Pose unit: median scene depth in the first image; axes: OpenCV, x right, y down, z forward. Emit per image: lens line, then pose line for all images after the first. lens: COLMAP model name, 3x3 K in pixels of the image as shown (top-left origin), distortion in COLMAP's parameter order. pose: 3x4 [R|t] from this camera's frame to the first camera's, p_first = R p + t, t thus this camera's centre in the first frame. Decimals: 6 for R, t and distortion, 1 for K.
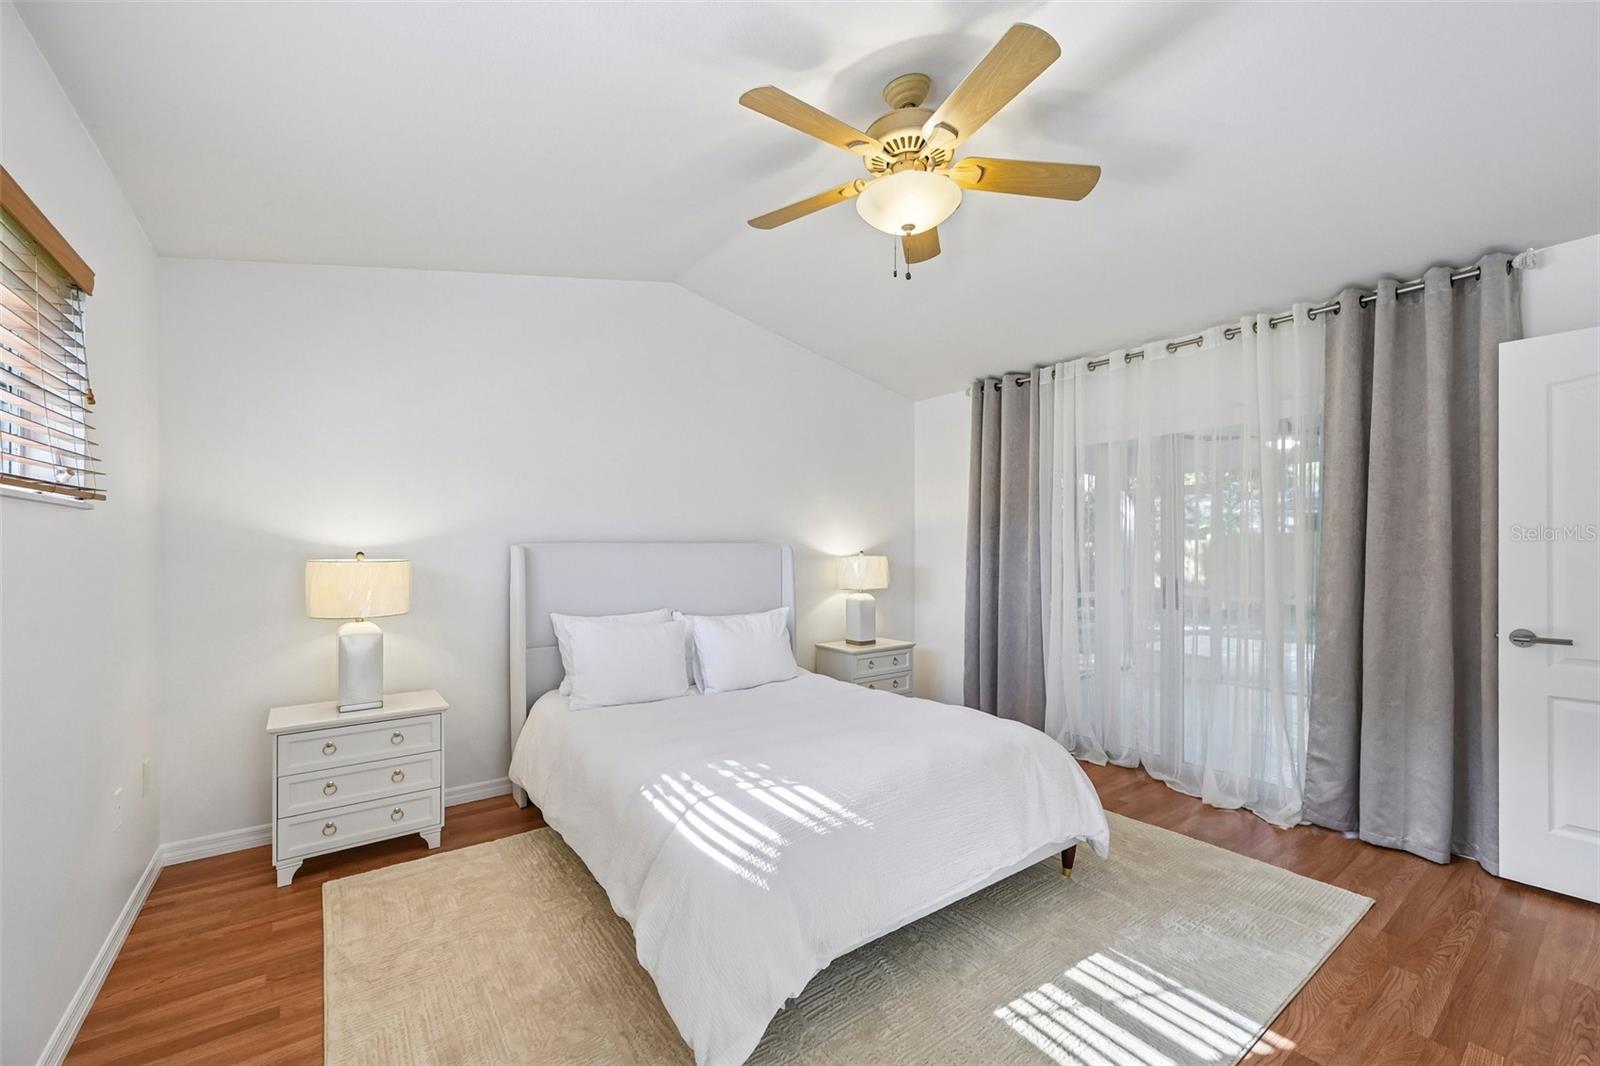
lens RADIAL K [[664.9, 0, 834.7], [0, 664.9, 533.7], [0, 0, 1]] dist [-0.002290, -0.000196]
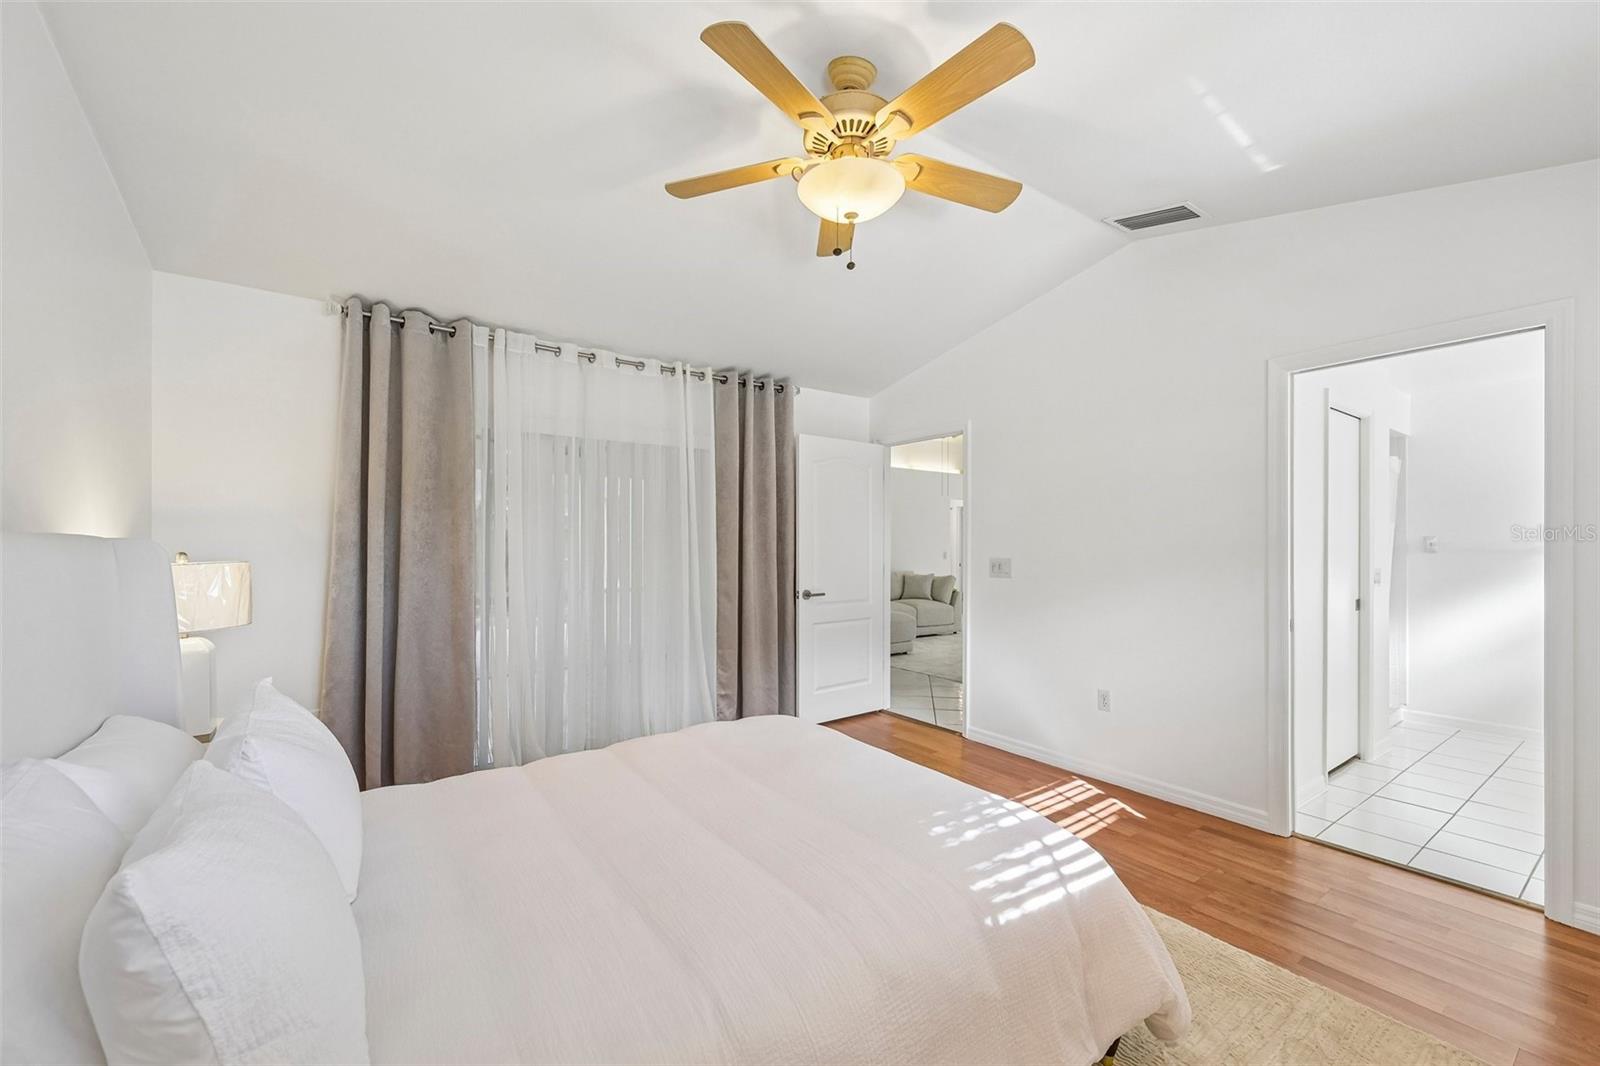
lens RADIAL K [[634.6, 0, 805.9], [0, 634.6, 532.9], [0, 0, 1]] dist [-0.000575, 0.000074]
pose [[0.034771, 0.017187, 0.999248, -0.696395], [-0.022370, 0.999615, -0.016415, 0.012452], [-0.999145, -0.021783, 0.035142, 0.879870]]
